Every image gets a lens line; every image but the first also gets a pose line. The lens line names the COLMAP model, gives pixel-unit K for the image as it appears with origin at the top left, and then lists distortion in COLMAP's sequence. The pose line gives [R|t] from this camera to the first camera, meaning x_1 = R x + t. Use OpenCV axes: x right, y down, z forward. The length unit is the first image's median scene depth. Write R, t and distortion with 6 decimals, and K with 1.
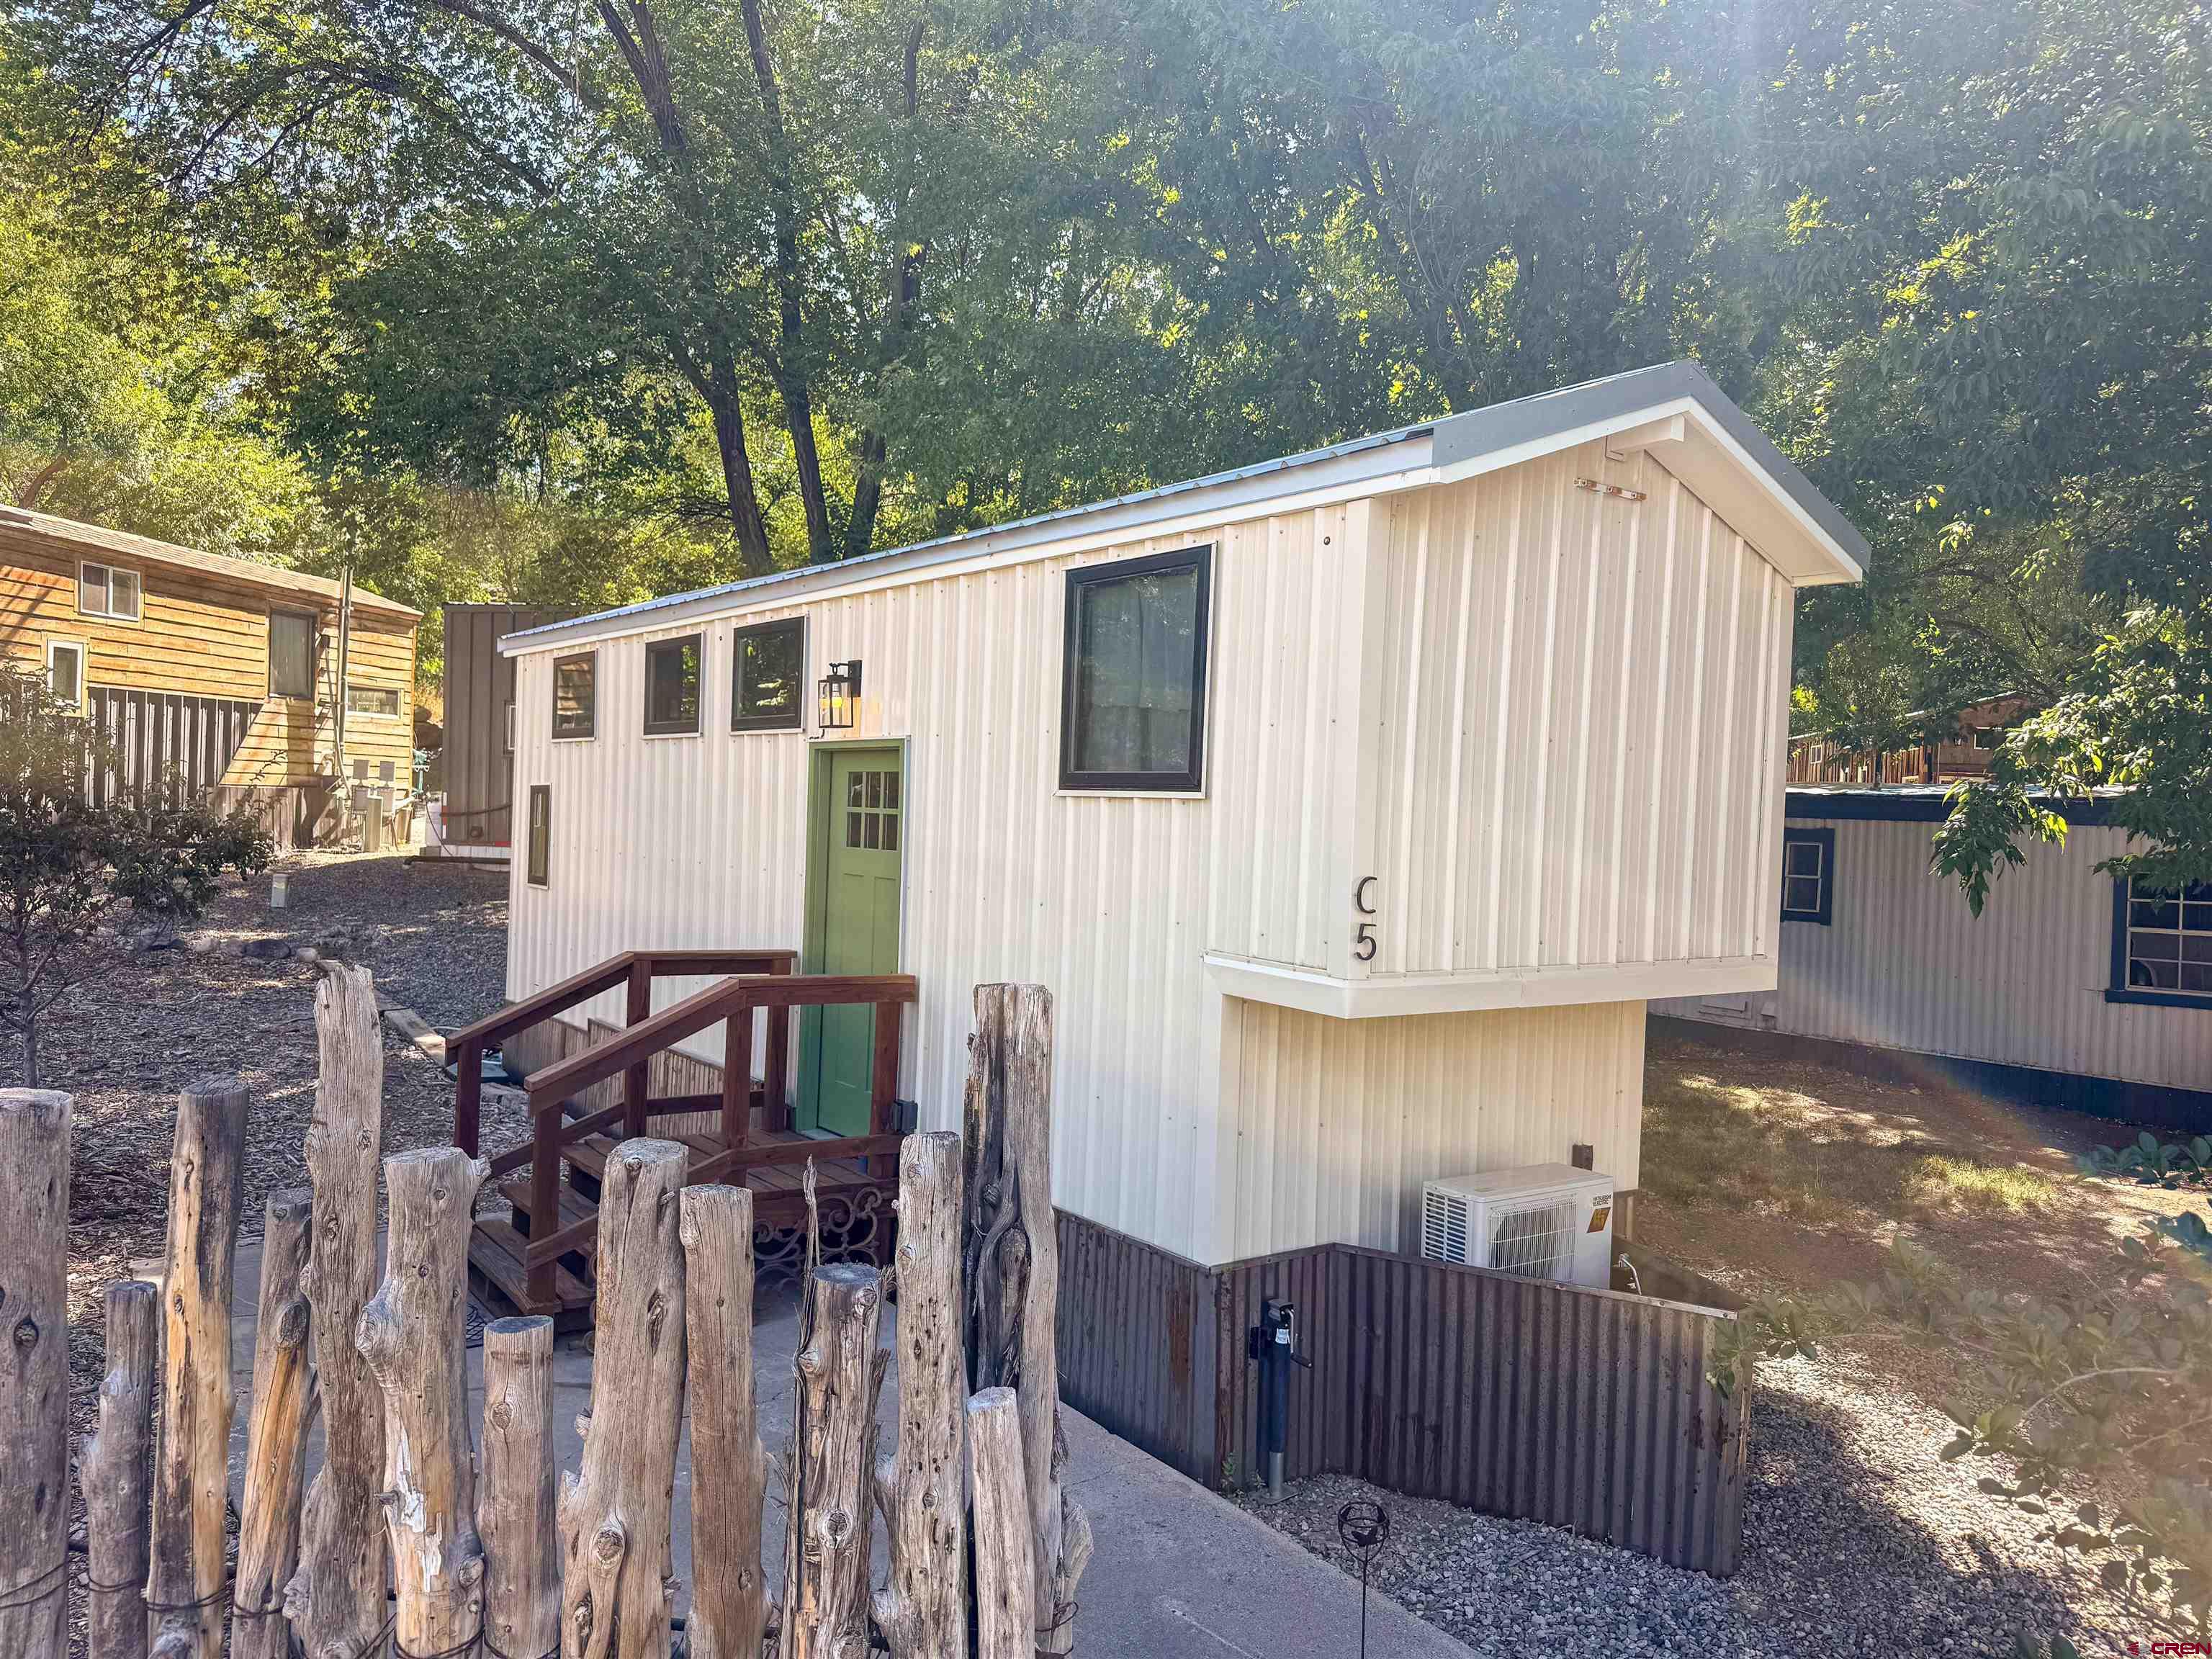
lens RADIAL K [[1556.3, 0, 1112.6], [0, 1556.3, 818.2], [0, 0, 1]] dist [0.032821, -0.040055]
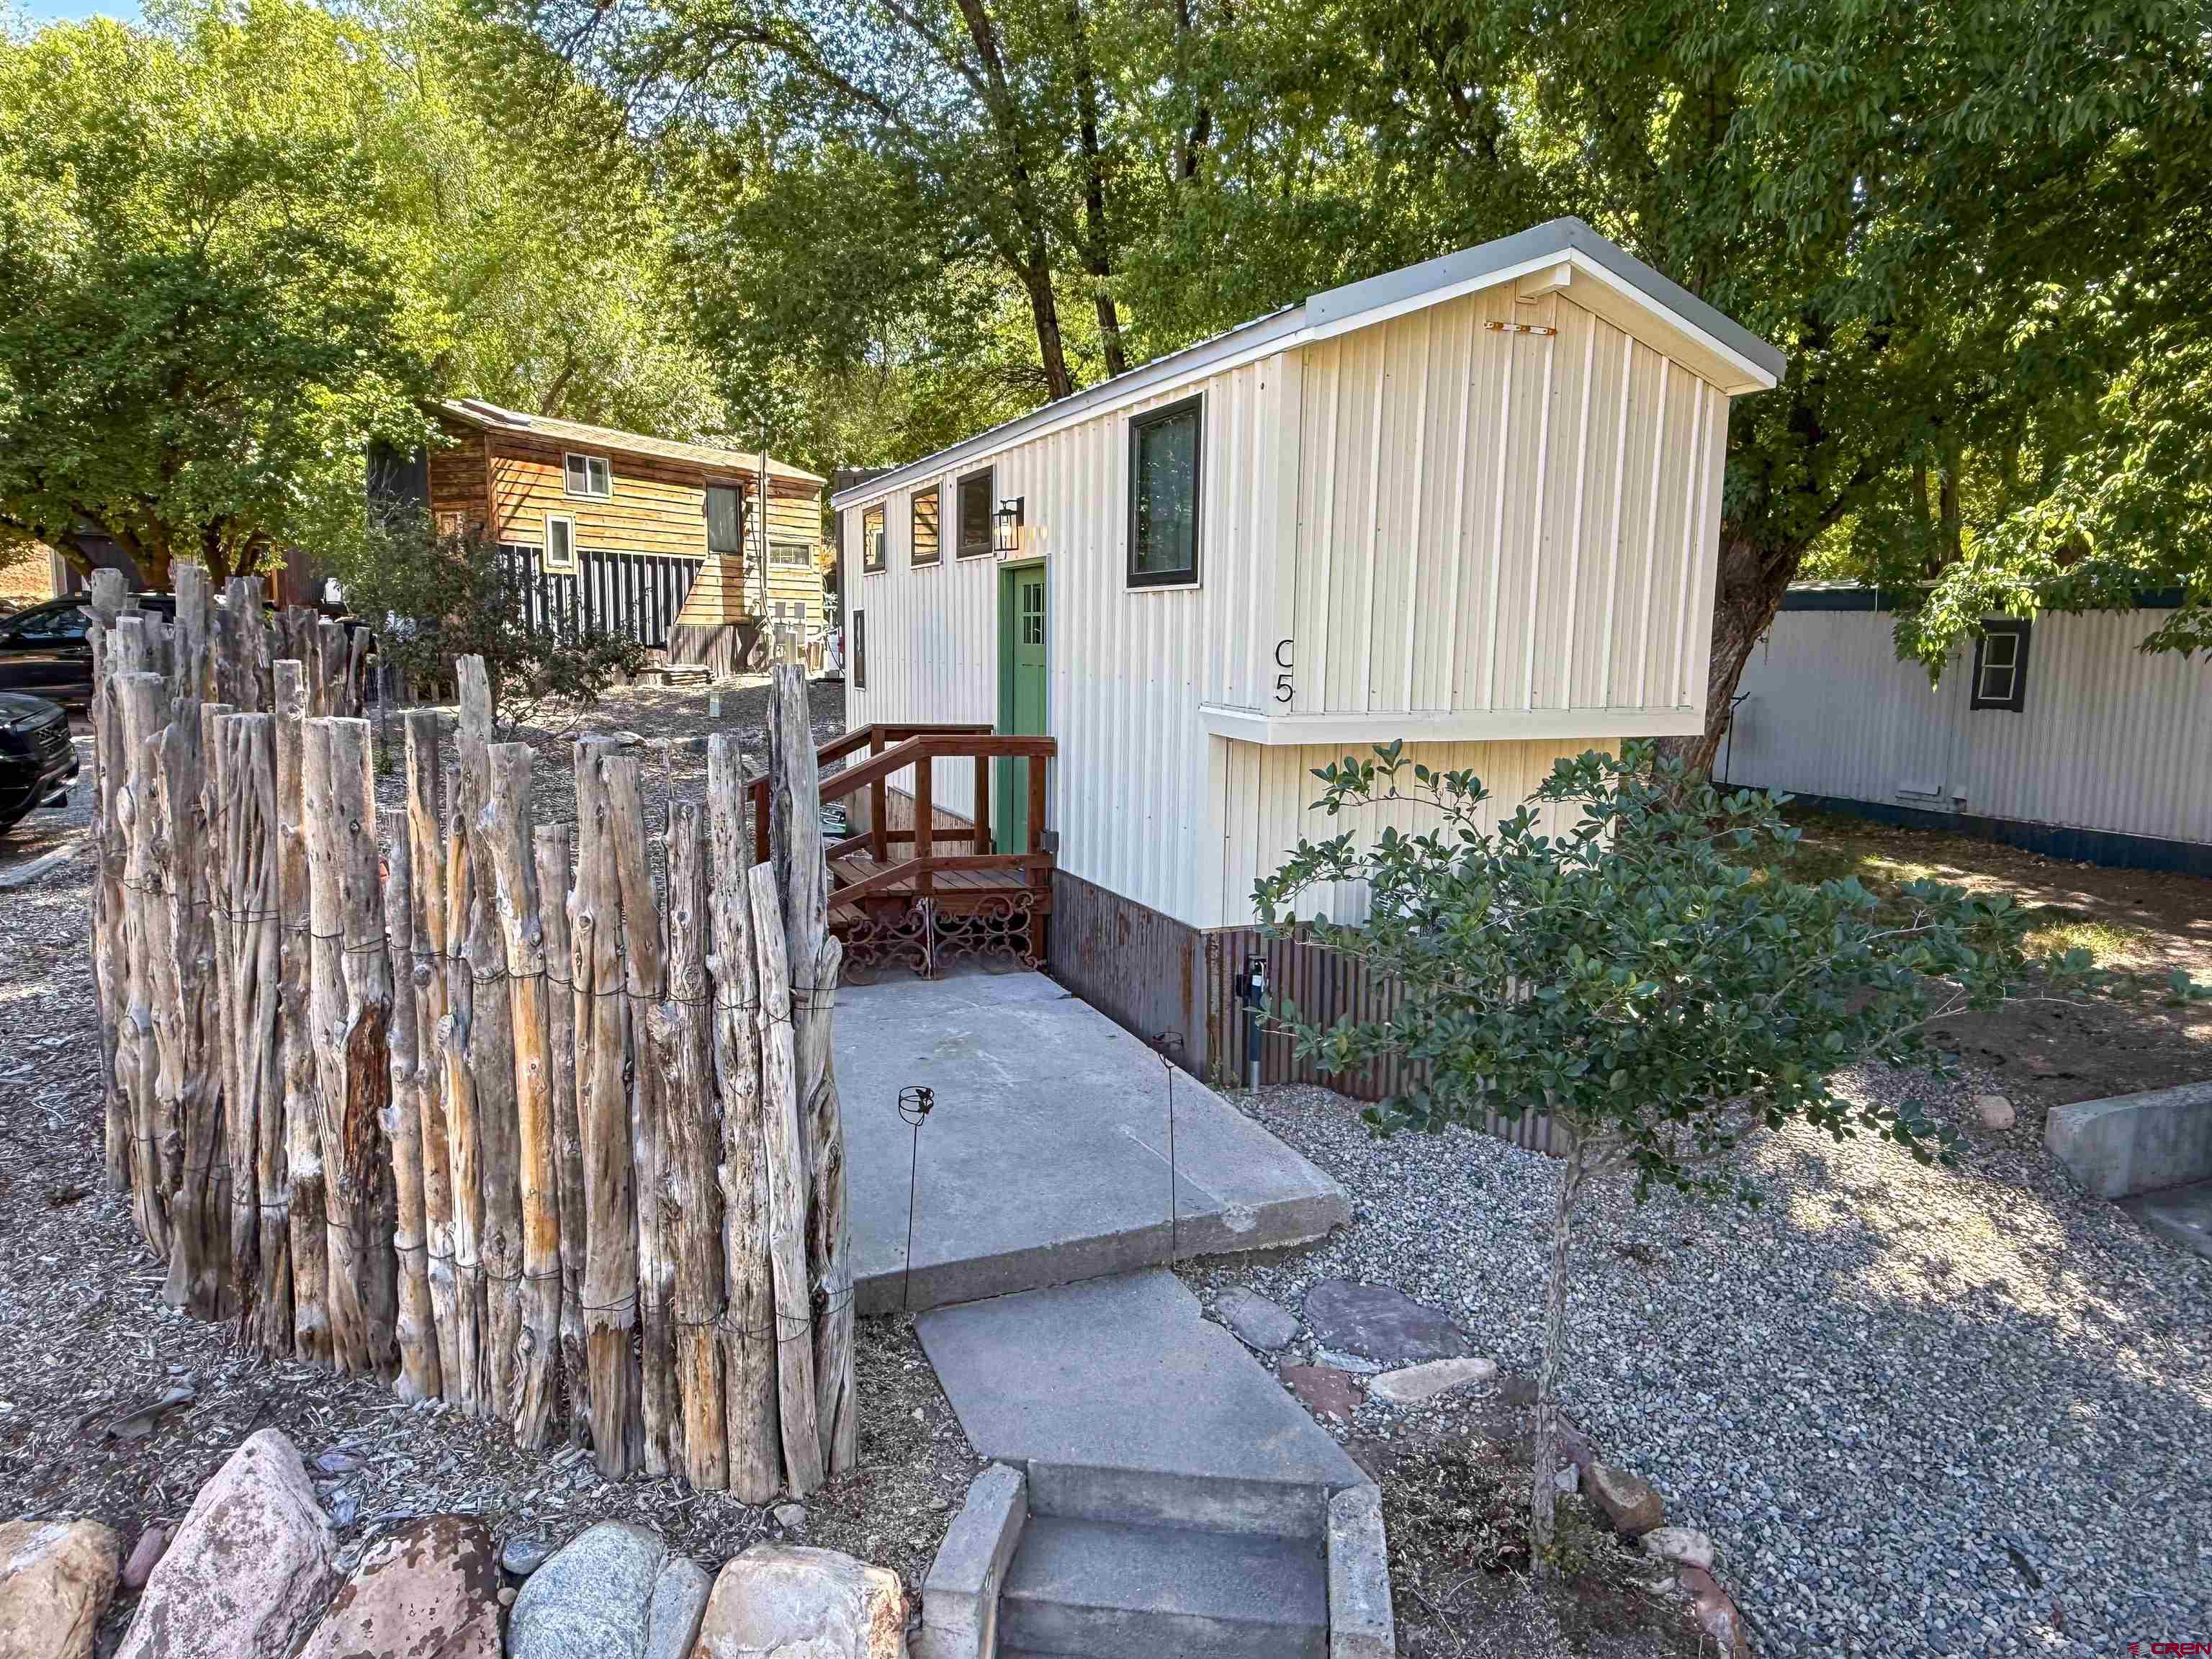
lens RADIAL K [[1438.1, 0, 1104.8], [0, 1438.1, 814.4], [0, 0, 1]] dist [-0.003680, -0.005758]
pose [[0.966366, 0.007361, -0.257067, 0.200700], [0.021960, 0.993578, 0.111001, 0.027836], [0.256233, -0.112912, 0.959998, -0.156614]]
